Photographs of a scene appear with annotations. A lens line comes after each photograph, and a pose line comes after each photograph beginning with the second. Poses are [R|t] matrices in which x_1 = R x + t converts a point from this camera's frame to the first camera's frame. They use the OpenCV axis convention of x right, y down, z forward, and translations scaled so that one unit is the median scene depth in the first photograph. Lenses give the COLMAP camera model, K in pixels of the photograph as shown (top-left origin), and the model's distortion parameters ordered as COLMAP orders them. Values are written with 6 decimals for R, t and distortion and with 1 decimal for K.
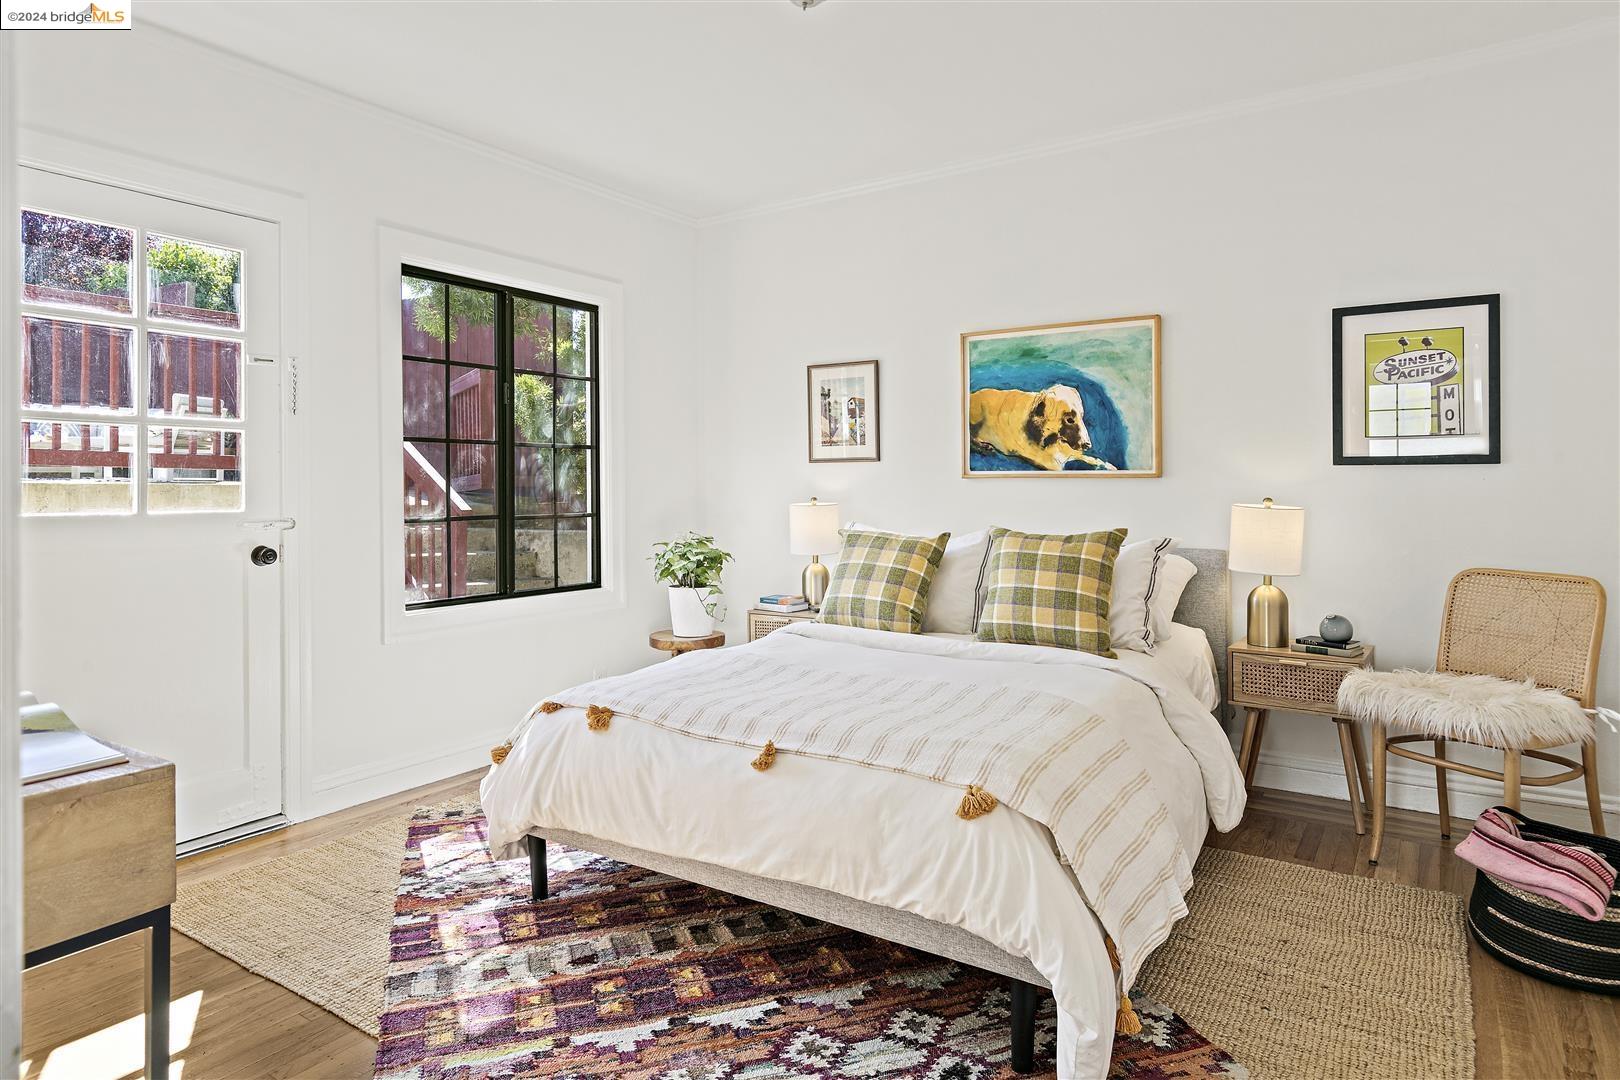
lens RADIAL K [[994.6, 0, 843.1], [0, 994.6, 494.5], [0, 0, 1]] dist [-0.000695, -0.000699]
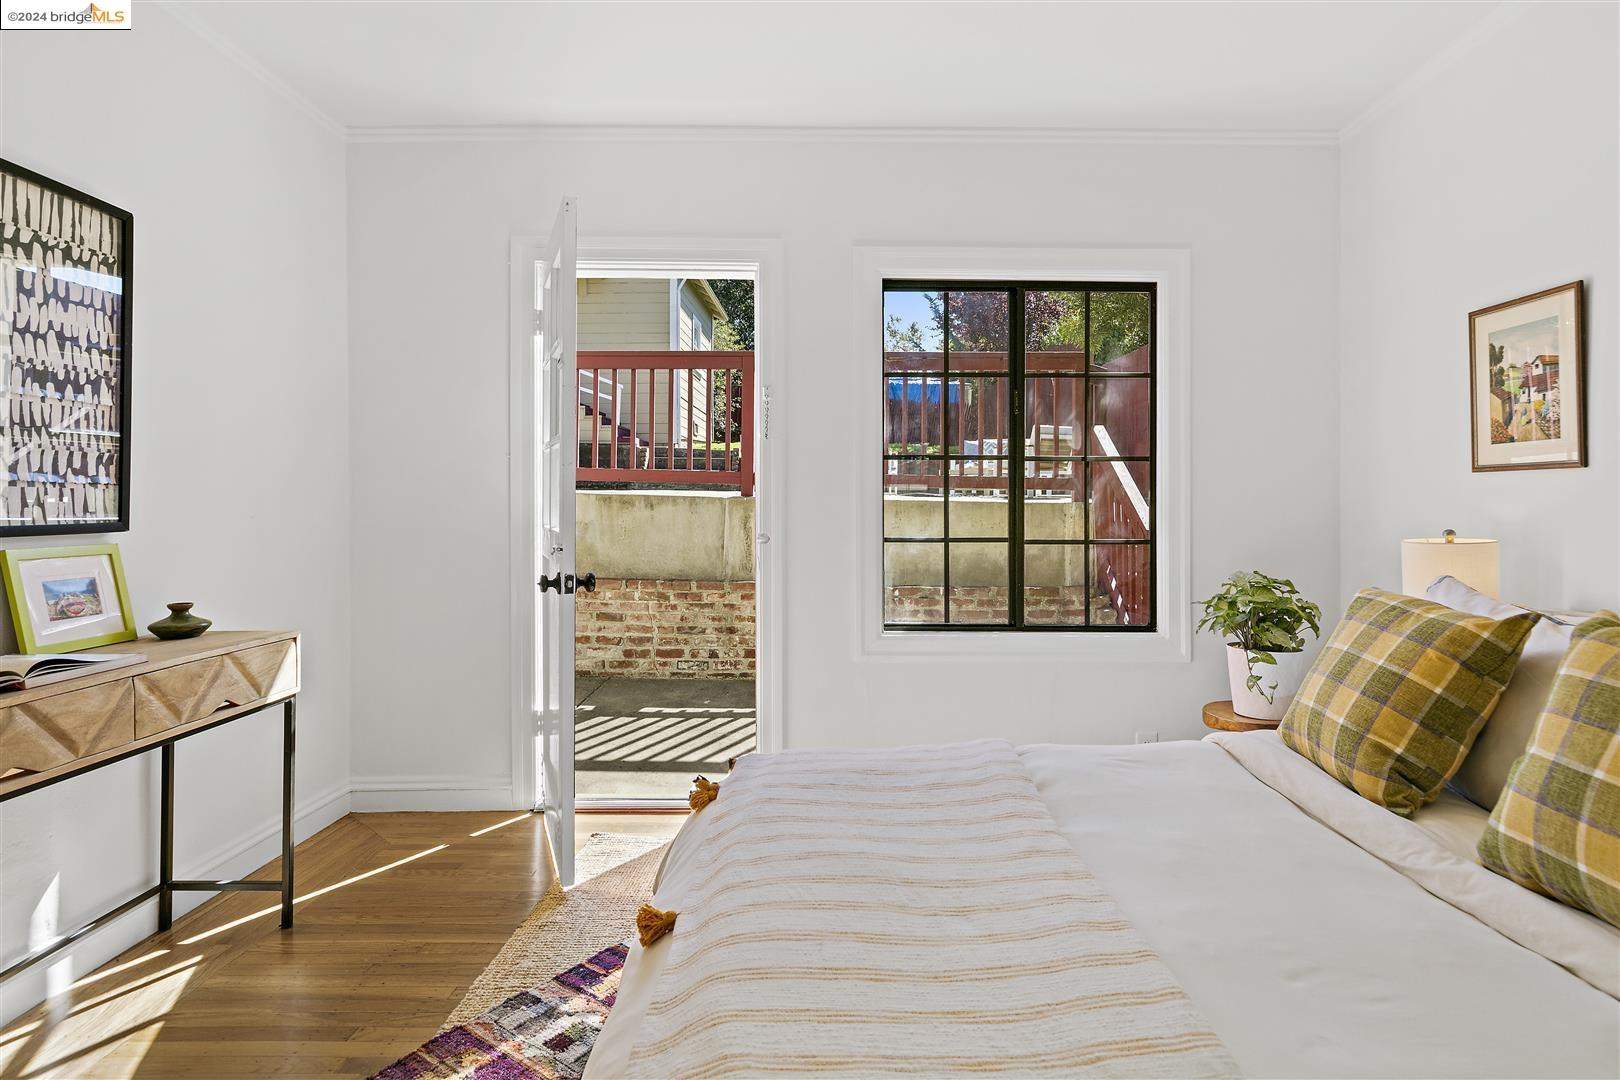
lens RADIAL K [[908.7, 0, 856.1], [0, 908.7, 509.4], [0, 0, 1]] dist [0.002896, 0.001498]
pose [[0.525081, 0.015988, -0.850902, 0.294709], [-0.015087, 0.999841, 0.009477, -0.010754], [0.850919, 0.007861, 0.525239, 0.471379]]
